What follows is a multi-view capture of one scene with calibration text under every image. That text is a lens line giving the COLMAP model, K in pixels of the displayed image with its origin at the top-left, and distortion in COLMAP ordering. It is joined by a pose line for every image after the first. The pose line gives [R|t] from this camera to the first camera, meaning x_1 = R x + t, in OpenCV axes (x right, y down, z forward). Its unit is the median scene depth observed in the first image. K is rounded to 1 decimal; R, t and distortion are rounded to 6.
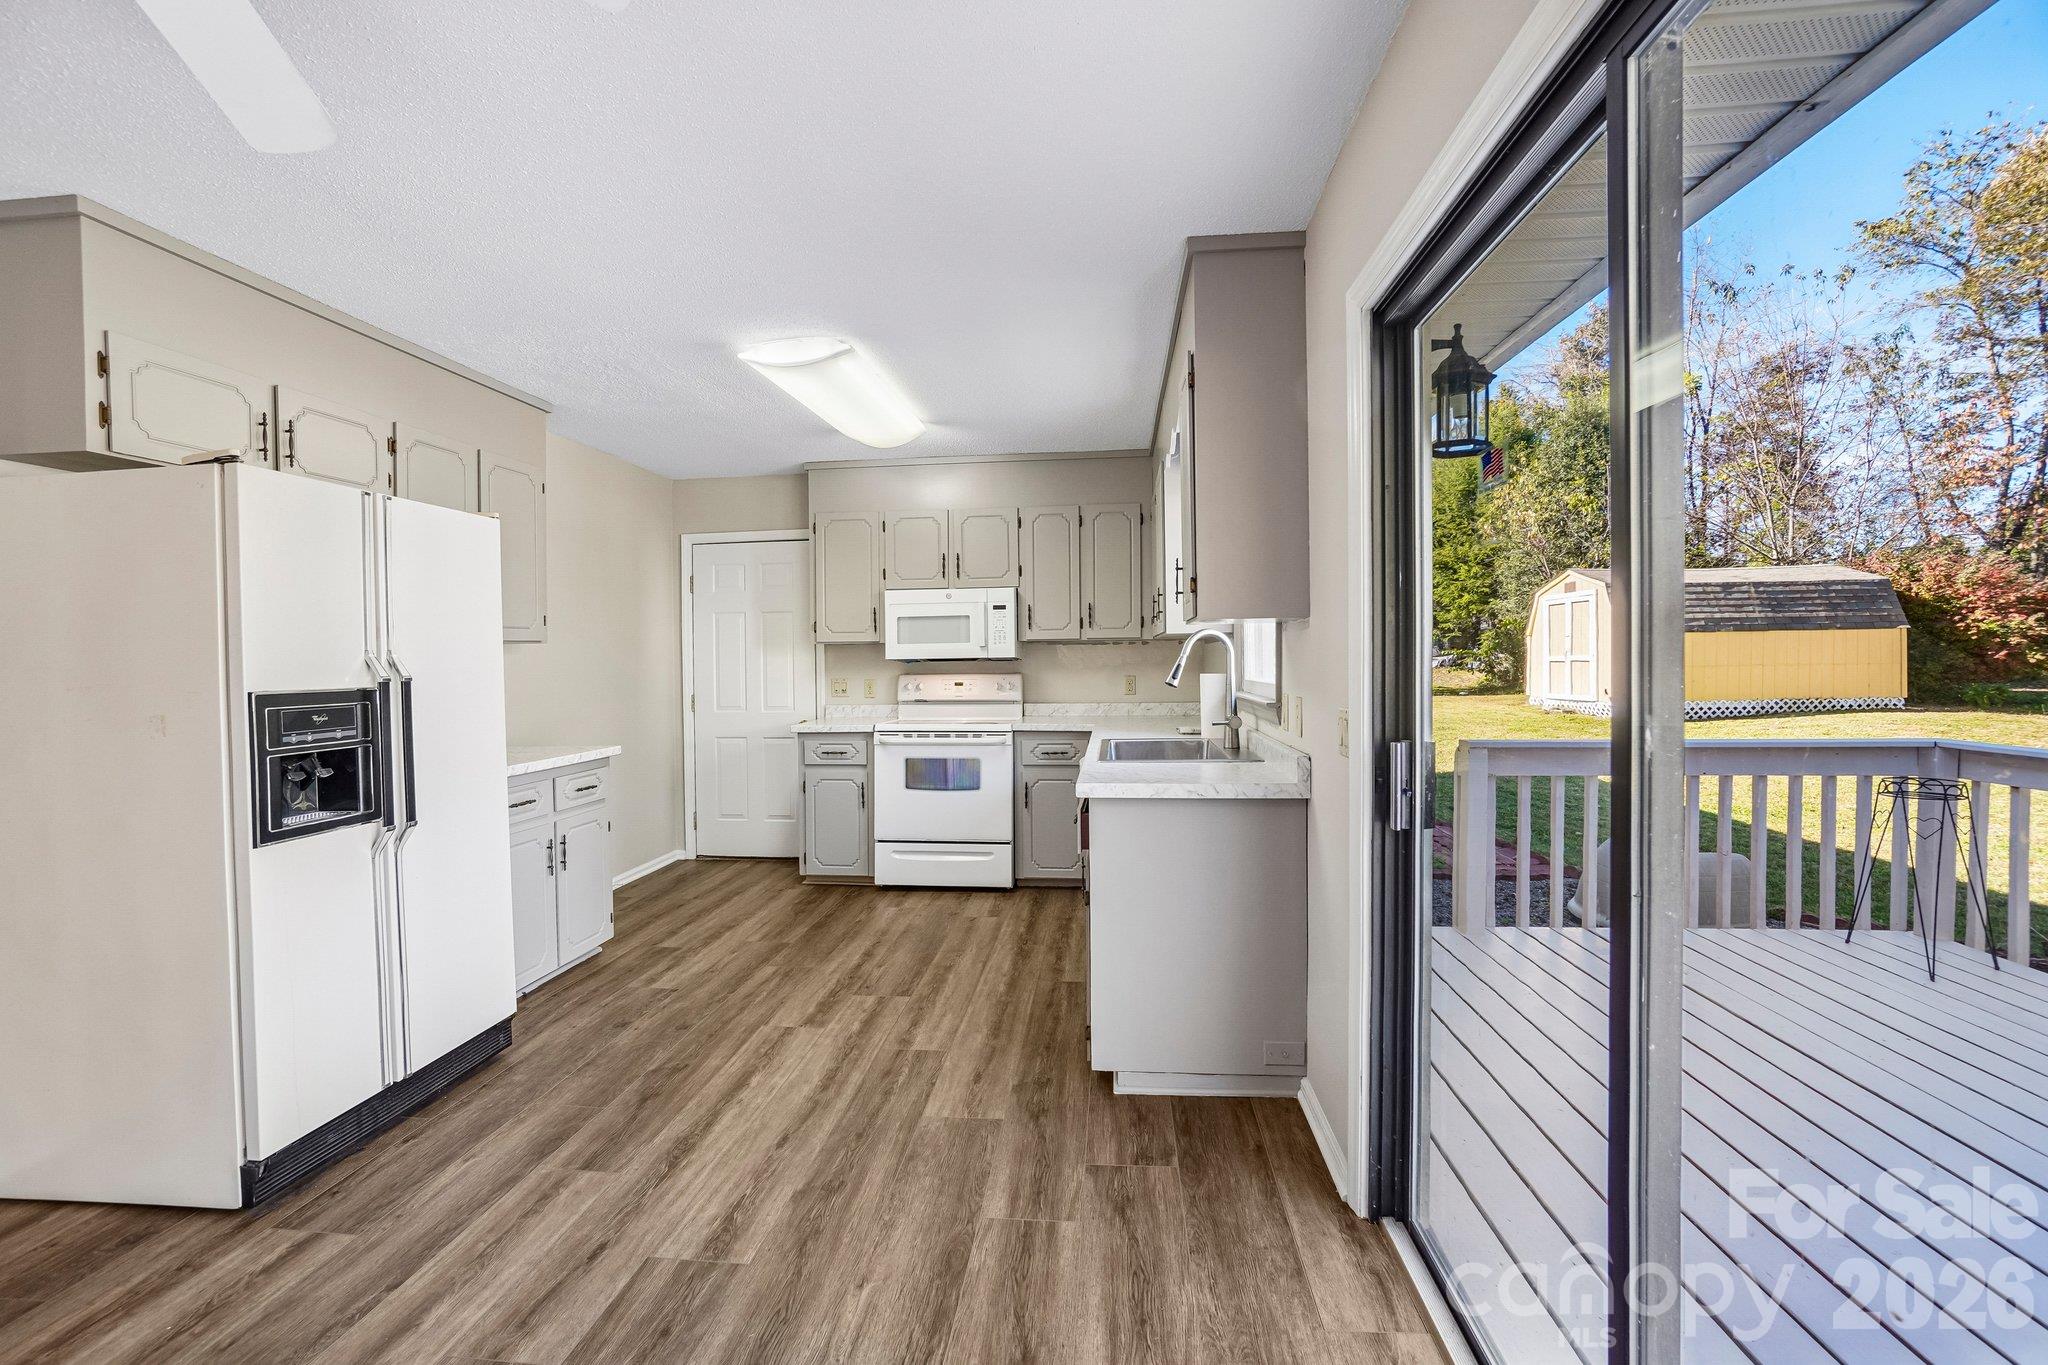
lens RADIAL K [[905.6, 0, 1021.4], [0, 905.6, 678.5], [0, 0, 1]] dist [-0.059022, 0.020264]
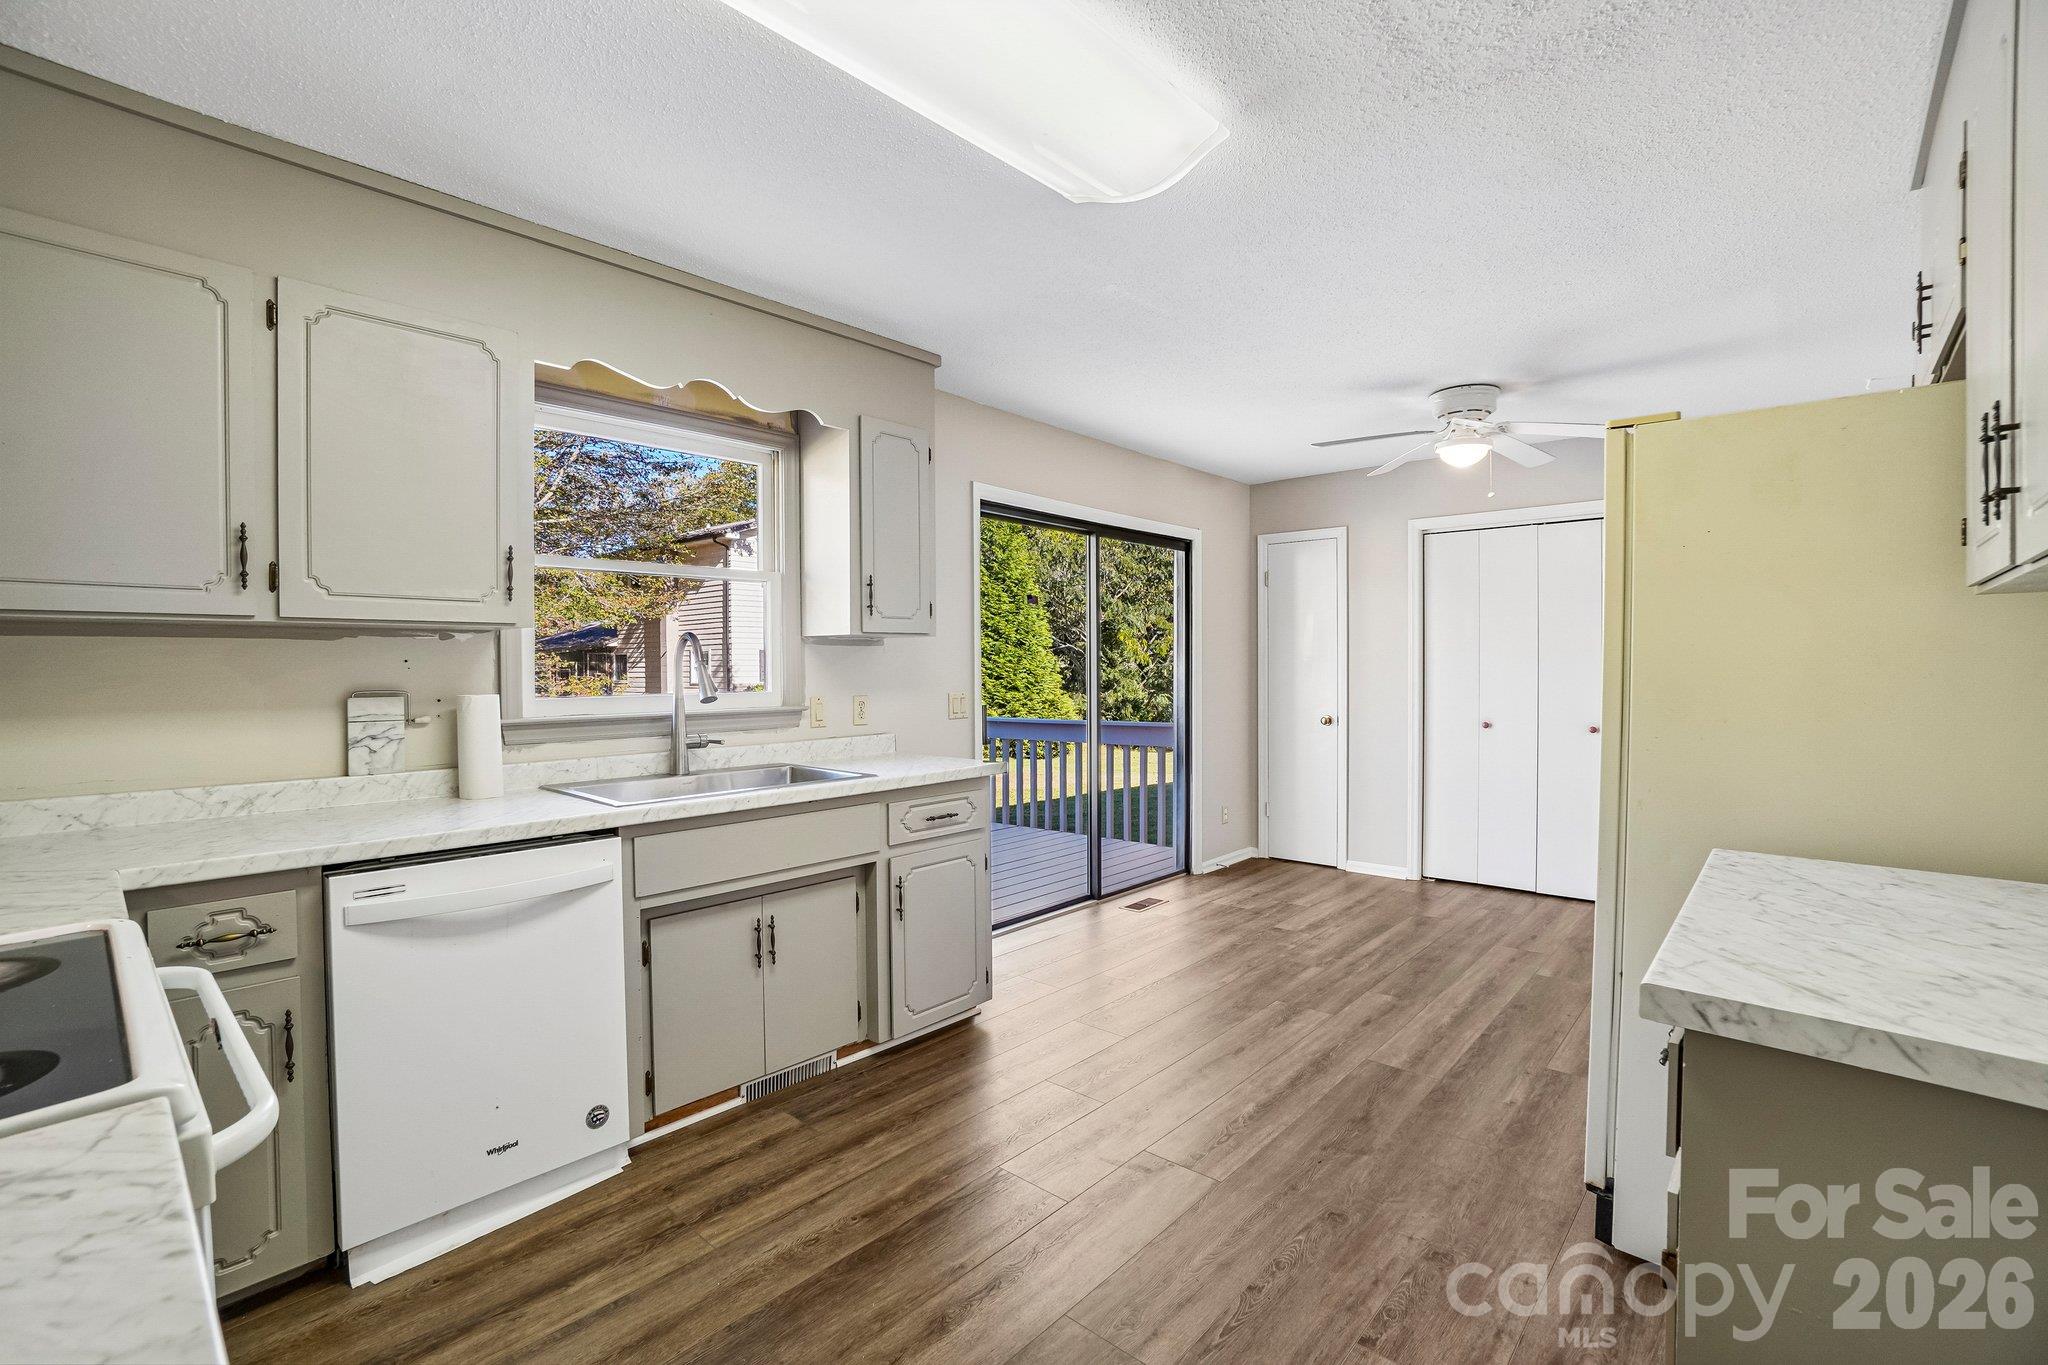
lens RADIAL K [[905.6, 0, 1020.4], [0, 905.6, 686.1], [0, 0, 1]] dist [-0.059022, 0.020264]
pose [[-0.807356, 0.007943, 0.590011, -0.750297], [0.029635, 0.999193, 0.027100, -0.031241], [-0.589319, 0.039364, -0.806941, 2.133613]]
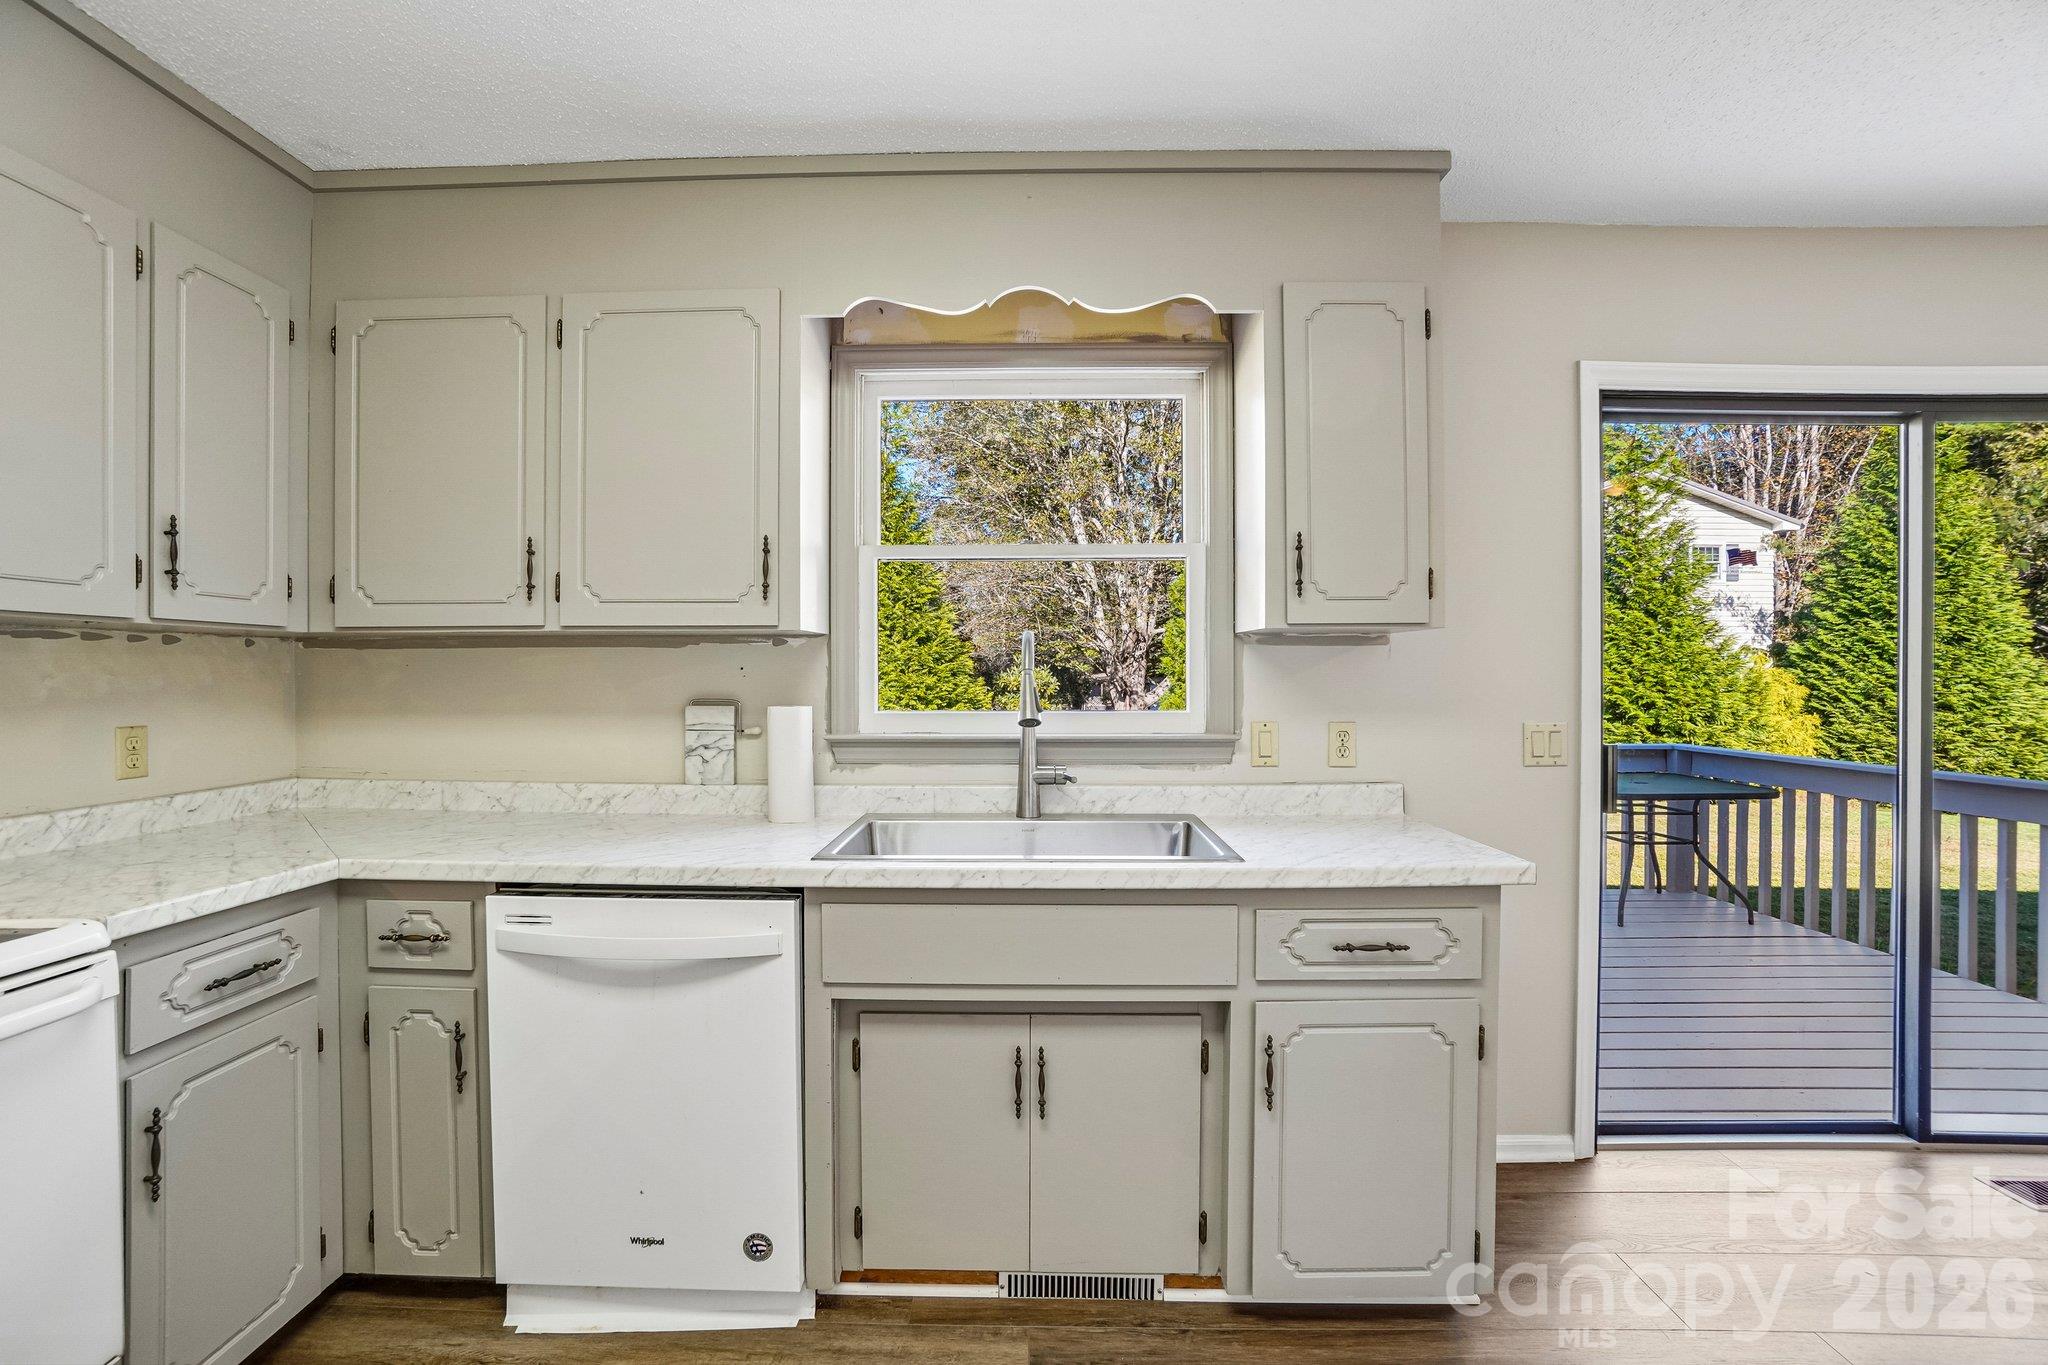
lens RADIAL K [[905.6, 0, 1012.2], [0, 905.6, 682.1], [0, 0, 1]] dist [-0.059022, 0.020264]
pose [[-0.081817, 0.004997, 0.996635, -0.595180], [0.019322, 0.999807, -0.003427, -0.029444], [-0.996460, 0.018976, -0.081898, 1.526272]]
